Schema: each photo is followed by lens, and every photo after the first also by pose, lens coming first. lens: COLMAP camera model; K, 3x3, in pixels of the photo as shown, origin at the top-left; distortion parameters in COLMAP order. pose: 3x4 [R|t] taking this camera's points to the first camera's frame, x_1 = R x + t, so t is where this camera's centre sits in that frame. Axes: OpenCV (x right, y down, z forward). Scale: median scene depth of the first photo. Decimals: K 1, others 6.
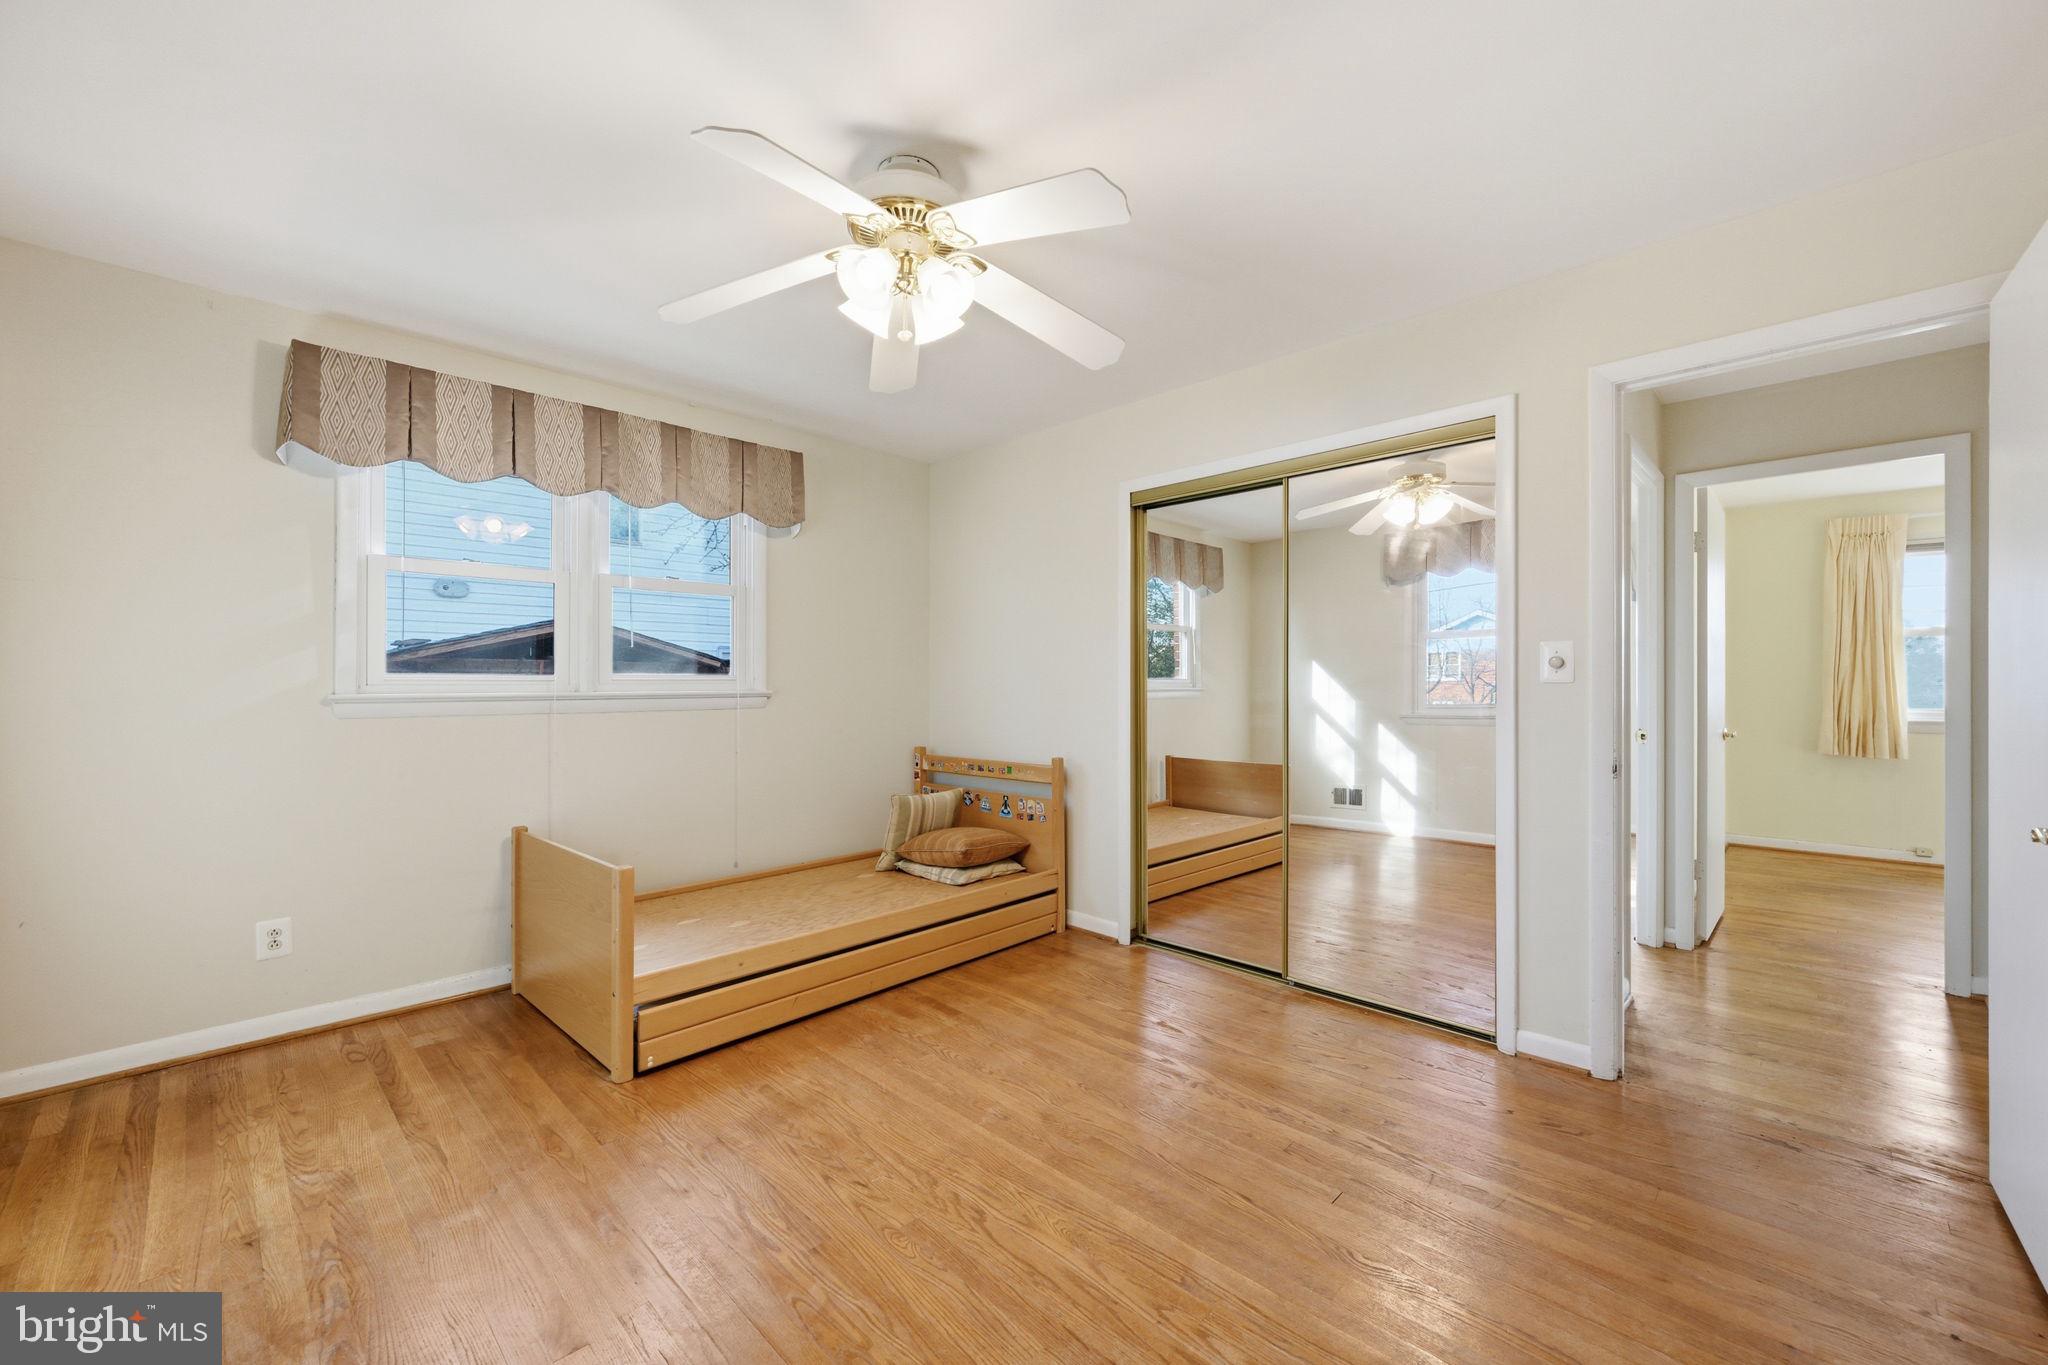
lens RADIAL K [[807.3, 0, 1021.0], [0, 807.3, 688.0], [0, 0, 1]] dist [-0.001824, 0.000463]
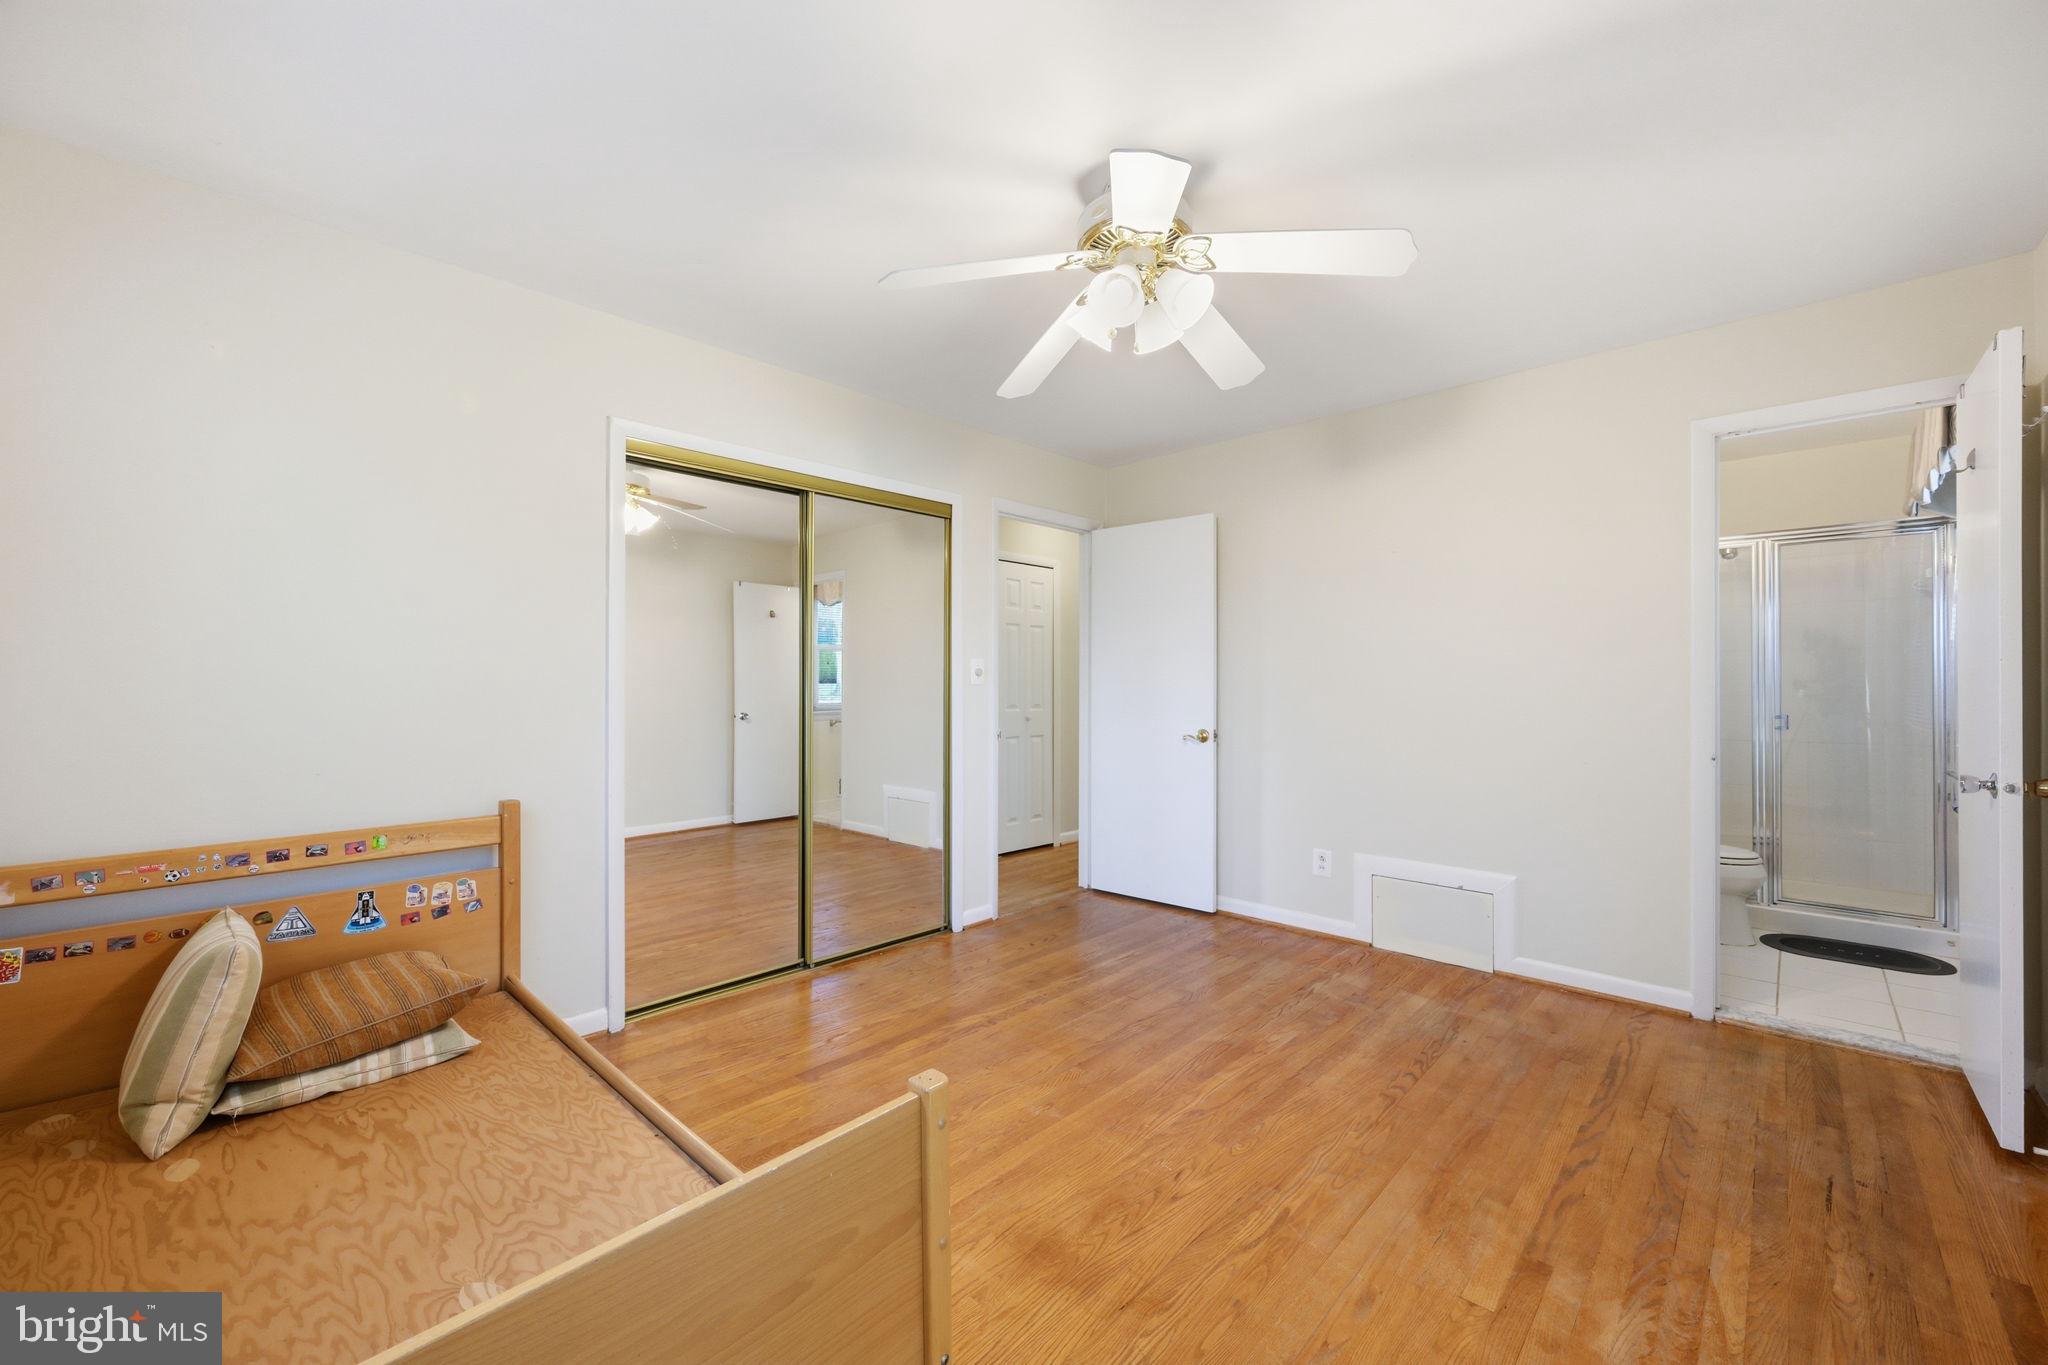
lens RADIAL K [[807.3, 0, 1021.0], [0, 807.3, 688.0], [0, 0, 1]] dist [-0.001824, 0.000463]
pose [[-0.020401, -0.002223, 0.999789, -0.804781], [0.004048, 0.999989, 0.002306, -0.004262], [-0.999784, 0.004094, -0.020392, 0.805860]]
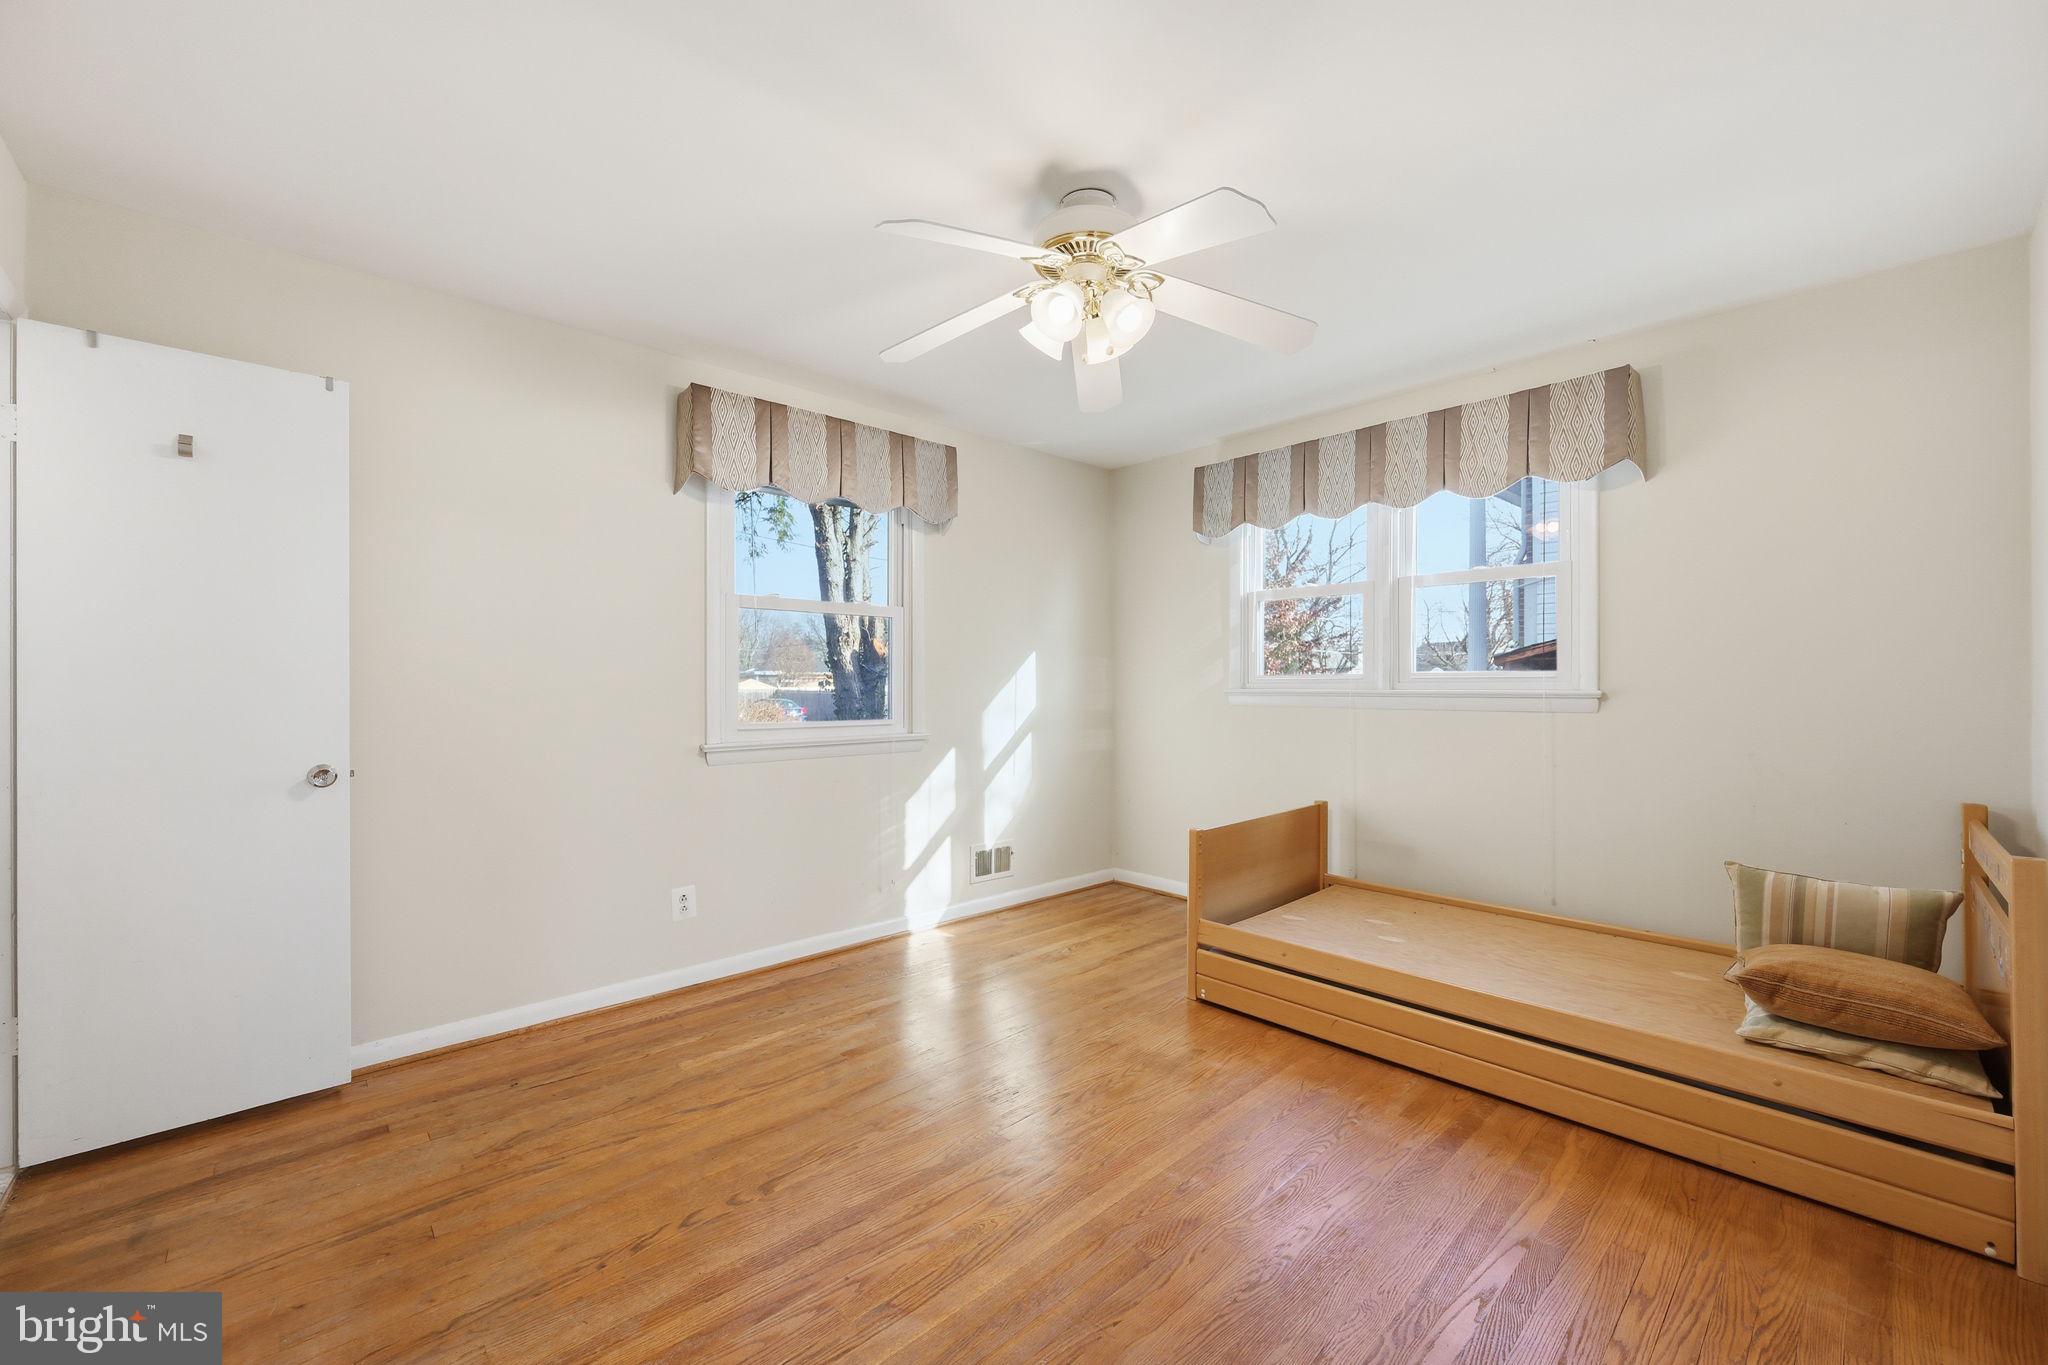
lens RADIAL K [[800.4, 0, 1035.9], [0, 800.4, 678.8], [0, 0, 1]] dist [0.010192, 0.000070]
pose [[-0.027512, -0.001210, -0.999621, 0.642457], [-0.000984, 0.999999, -0.001184, -0.008555], [0.999621, 0.000951, -0.027513, 0.662203]]
